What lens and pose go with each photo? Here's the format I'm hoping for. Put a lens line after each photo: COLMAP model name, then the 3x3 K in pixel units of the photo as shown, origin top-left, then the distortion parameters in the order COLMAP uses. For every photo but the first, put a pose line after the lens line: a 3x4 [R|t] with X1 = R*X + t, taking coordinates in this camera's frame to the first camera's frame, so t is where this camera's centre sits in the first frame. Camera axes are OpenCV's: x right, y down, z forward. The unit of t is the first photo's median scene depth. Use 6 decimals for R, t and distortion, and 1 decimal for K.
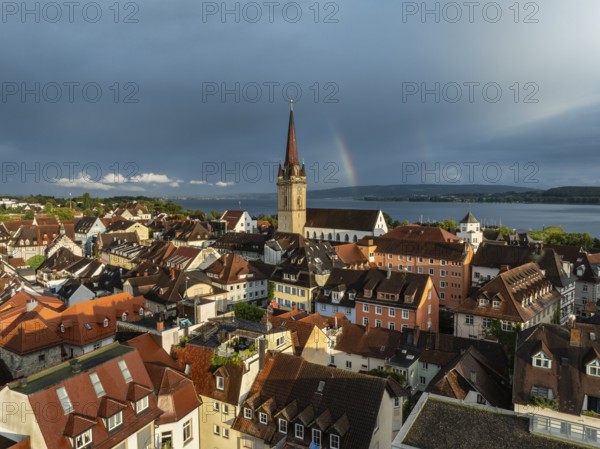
lens RADIAL K [[422.5, 0, 300.0], [0, 422.5, 224.5], [0, 0, 1]] dist [-0.041588, 0.001675]
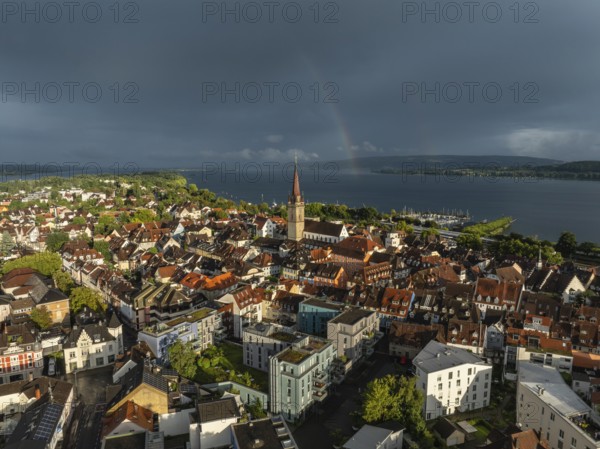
lens RADIAL K [[422.5, 0, 300.0], [0, 422.5, 224.5], [0, 0, 1]] dist [-0.041588, 0.001675]
pose [[0.999013, 0.006876, -0.043893, 0.112743], [-0.003664, 0.997336, 0.072857, -0.228120], [0.044277, -0.072624, 0.996376, -1.107074]]
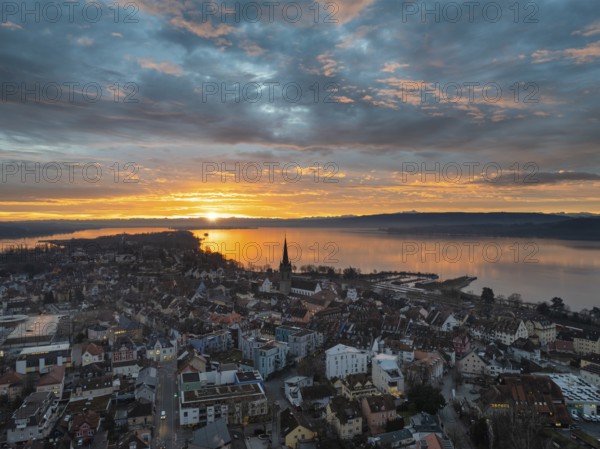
lens RADIAL K [[422.5, 0, 300.0], [0, 422.5, 224.5], [0, 0, 1]] dist [-0.041588, 0.001675]
pose [[0.997492, -0.004858, -0.070618, 0.362814], [0.000479, 0.998083, -0.061893, -0.315155], [0.070783, 0.061704, 0.995581, -2.177270]]
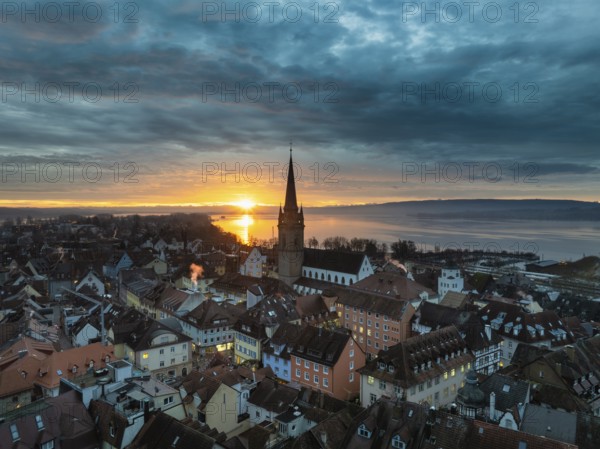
lens RADIAL K [[422.5, 0, 300.0], [0, 422.5, 224.5], [0, 0, 1]] dist [-0.041588, 0.001675]
pose [[0.992139, 0.004815, -0.125049, 0.217144], [-0.009179, 0.999368, -0.034348, -0.098919], [0.124804, 0.035226, 0.991556, -0.116376]]
